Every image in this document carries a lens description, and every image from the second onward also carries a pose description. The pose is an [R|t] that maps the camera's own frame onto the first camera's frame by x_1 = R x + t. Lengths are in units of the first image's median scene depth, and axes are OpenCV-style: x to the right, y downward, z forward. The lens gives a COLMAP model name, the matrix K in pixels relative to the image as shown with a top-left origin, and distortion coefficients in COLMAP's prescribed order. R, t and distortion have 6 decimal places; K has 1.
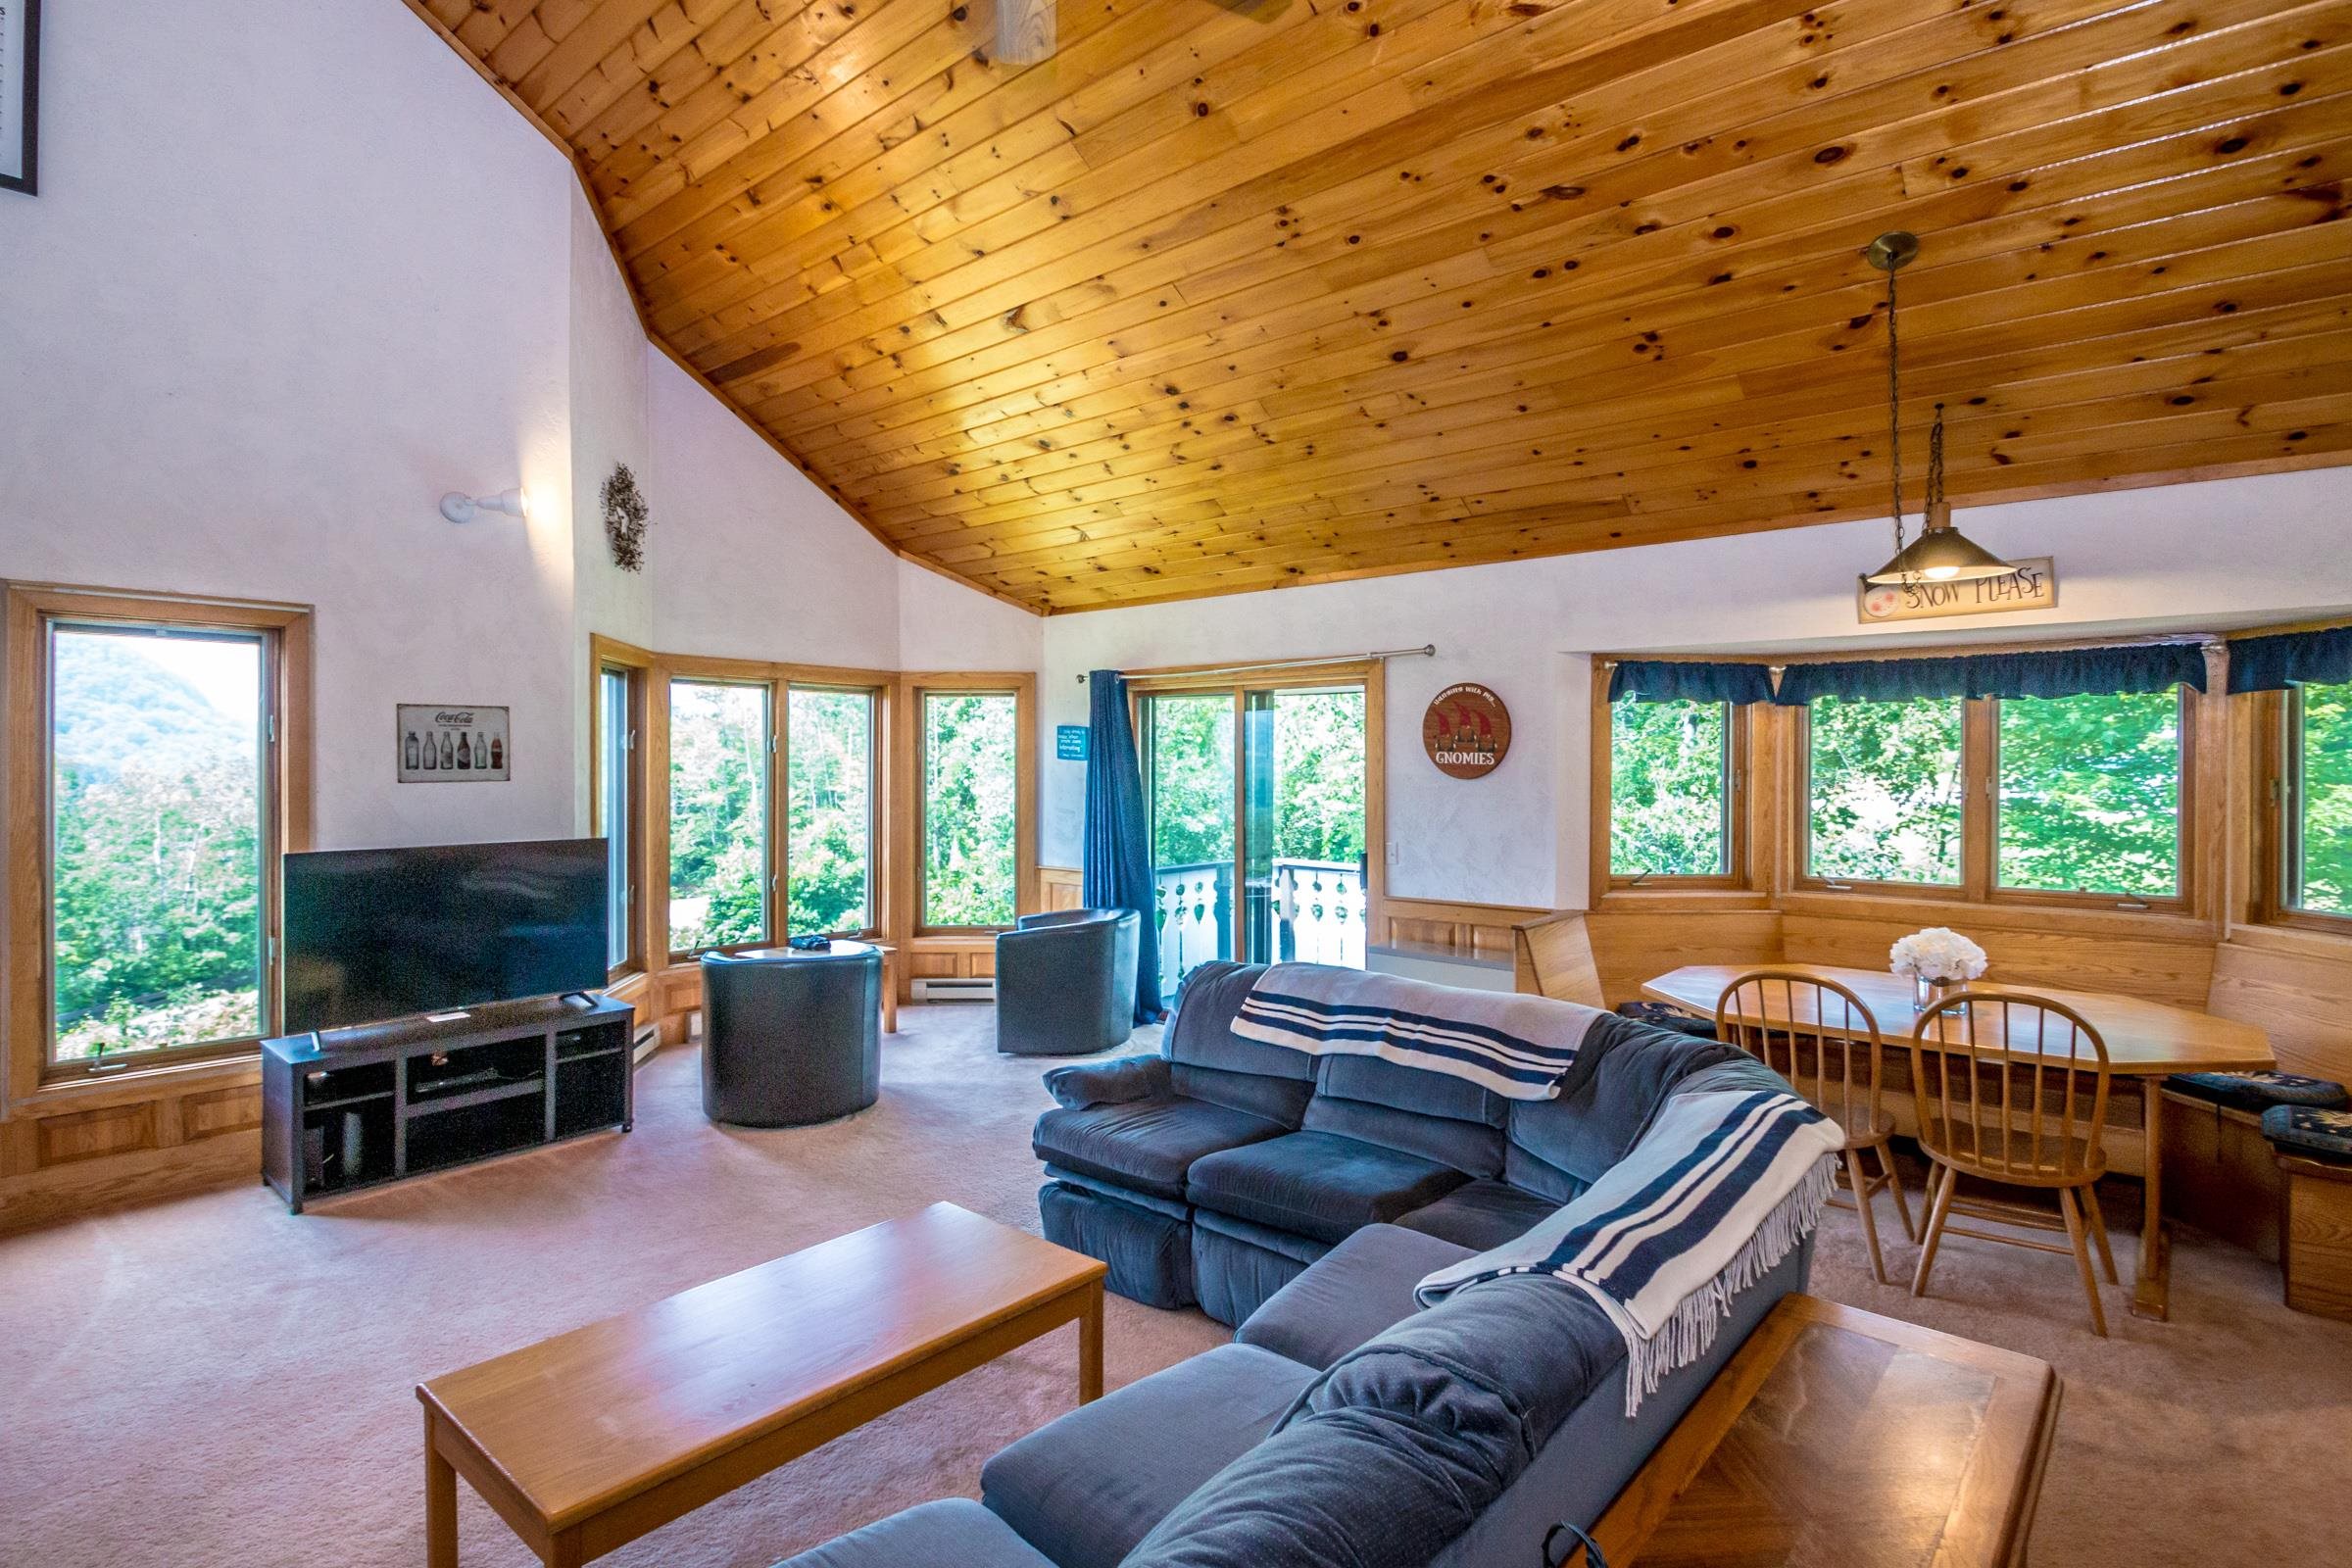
lens RADIAL K [[1138.6, 0, 1190.3], [0, 1138.6, 753.1], [0, 0, 1]] dist [-0.010036, -0.008819]
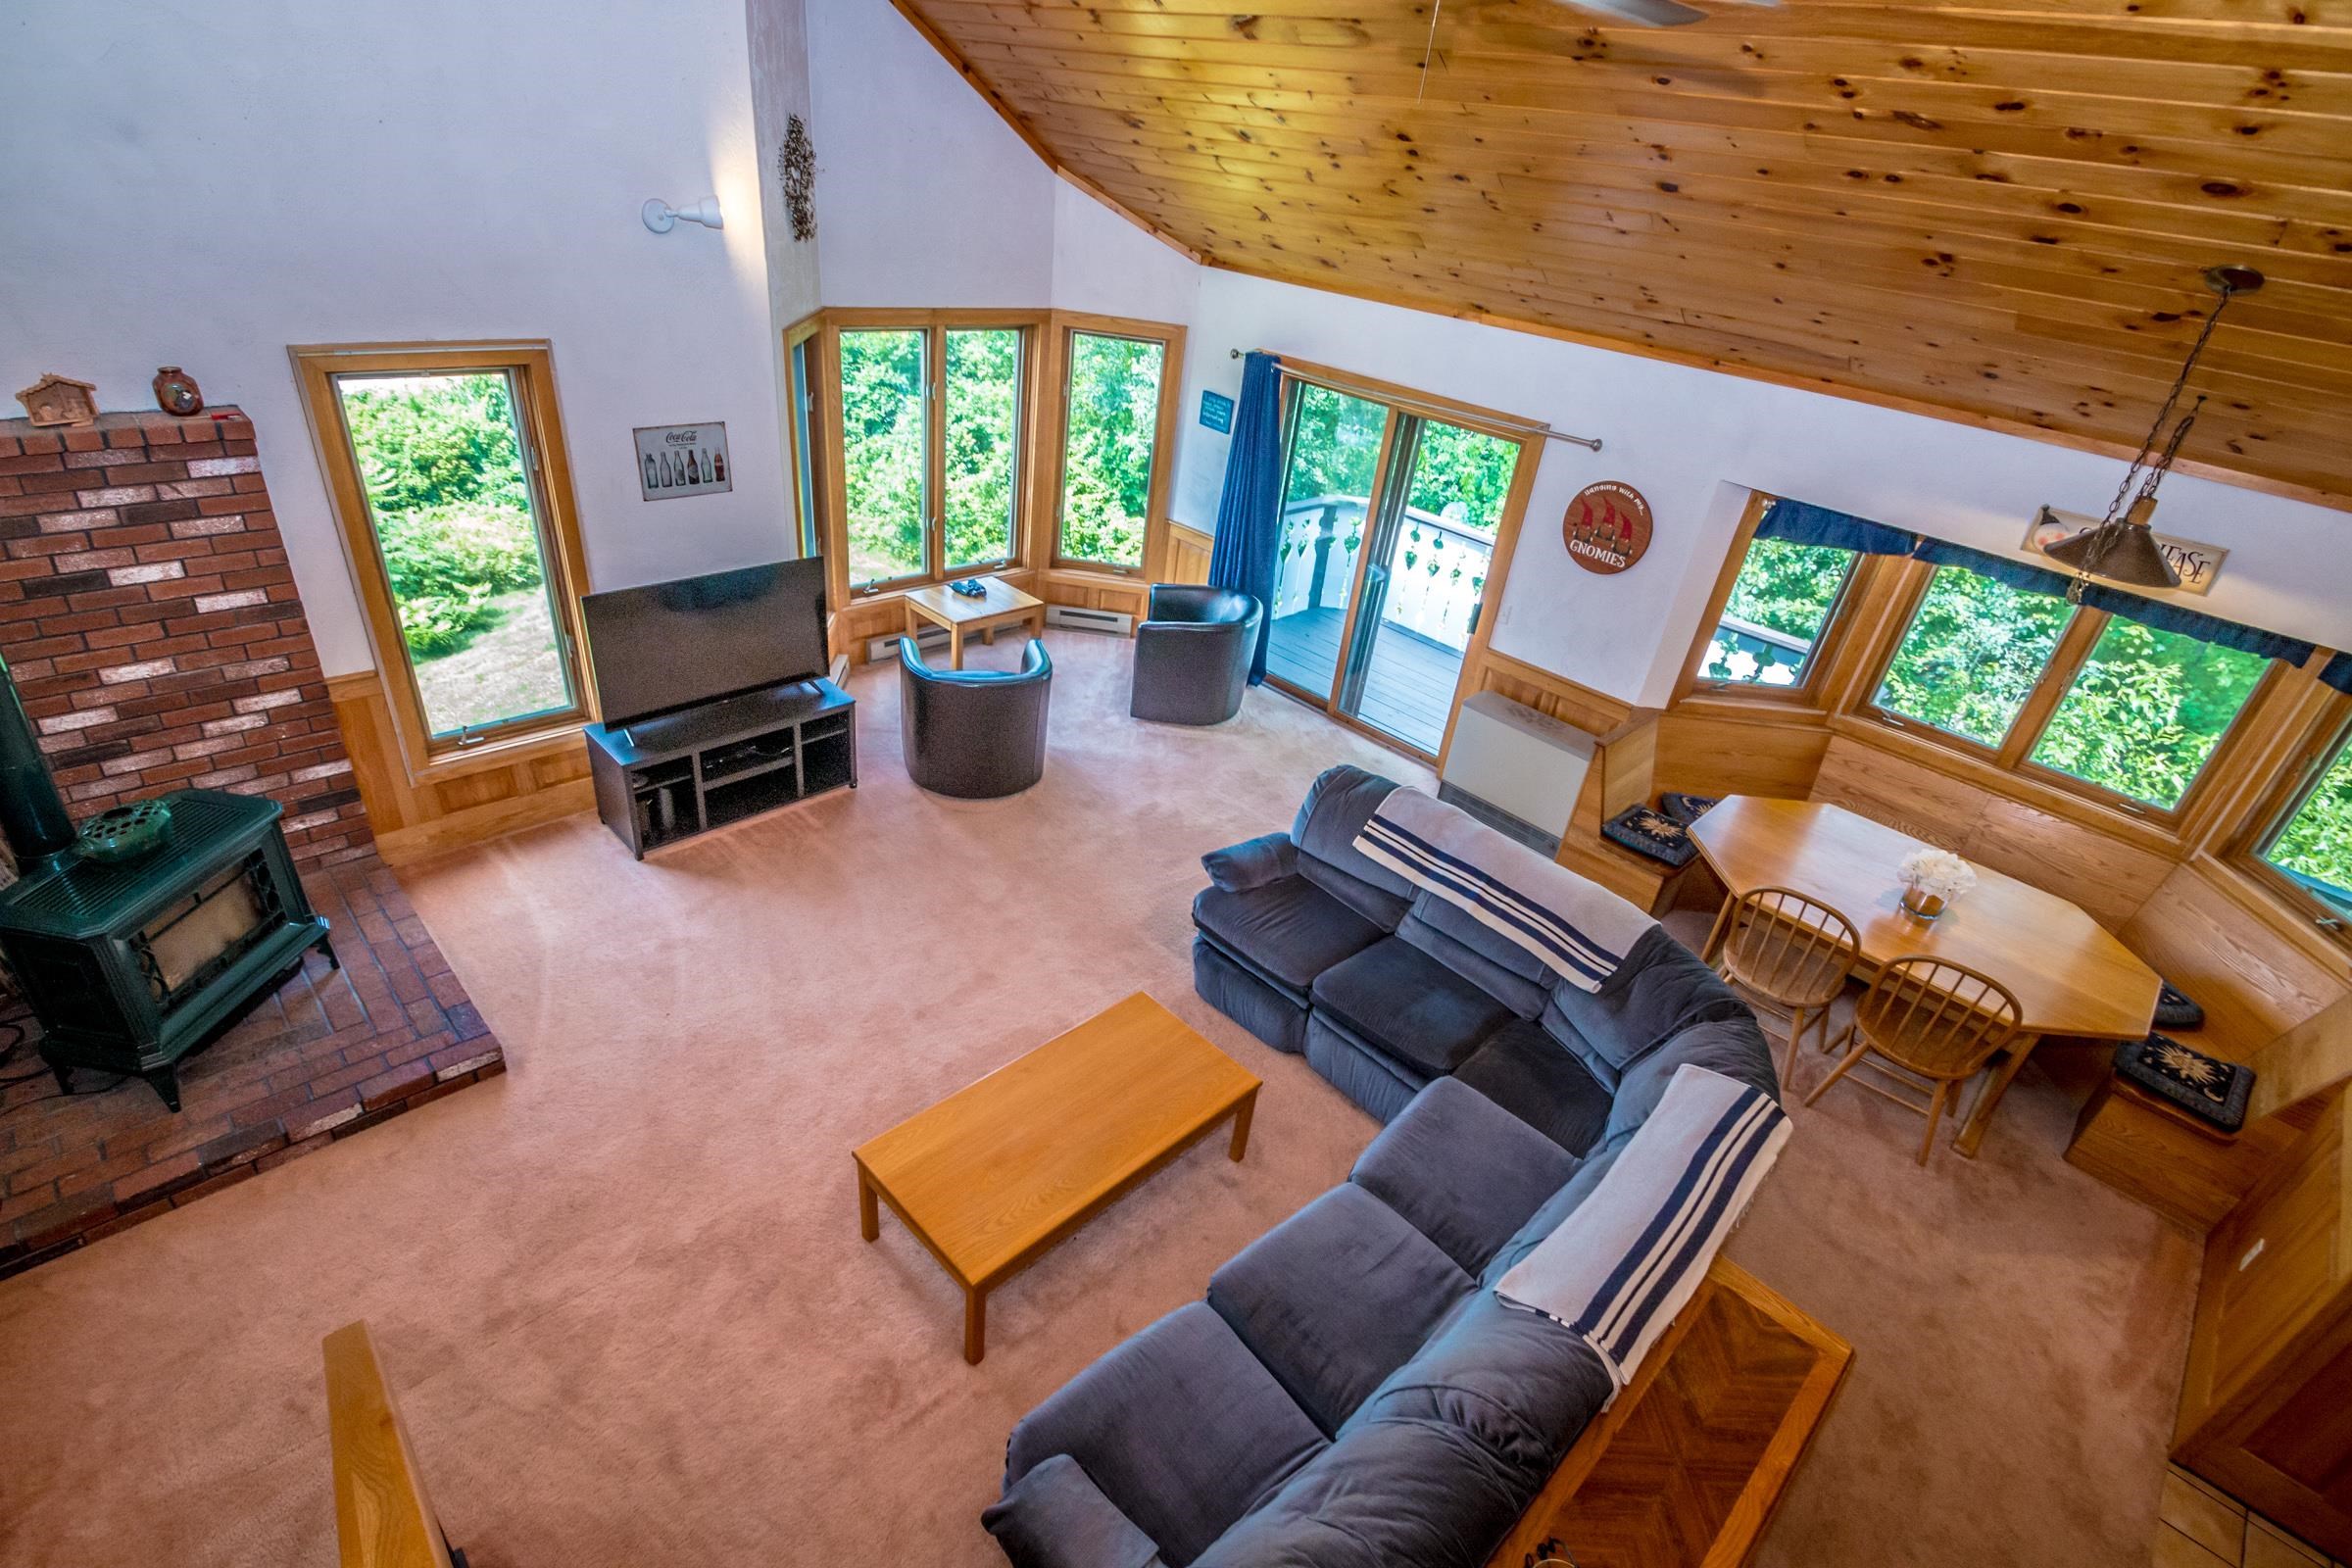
lens RADIAL K [[1138.6, 0, 1165.9], [0, 1138.6, 816.4], [0, 0, 1]] dist [-0.010036, -0.008819]
pose [[0.990227, 0.139032, -0.010970, -0.121556], [-0.113038, 0.846182, 0.520768, -0.316708], [0.081686, -0.514438, 0.853628, -0.067614]]
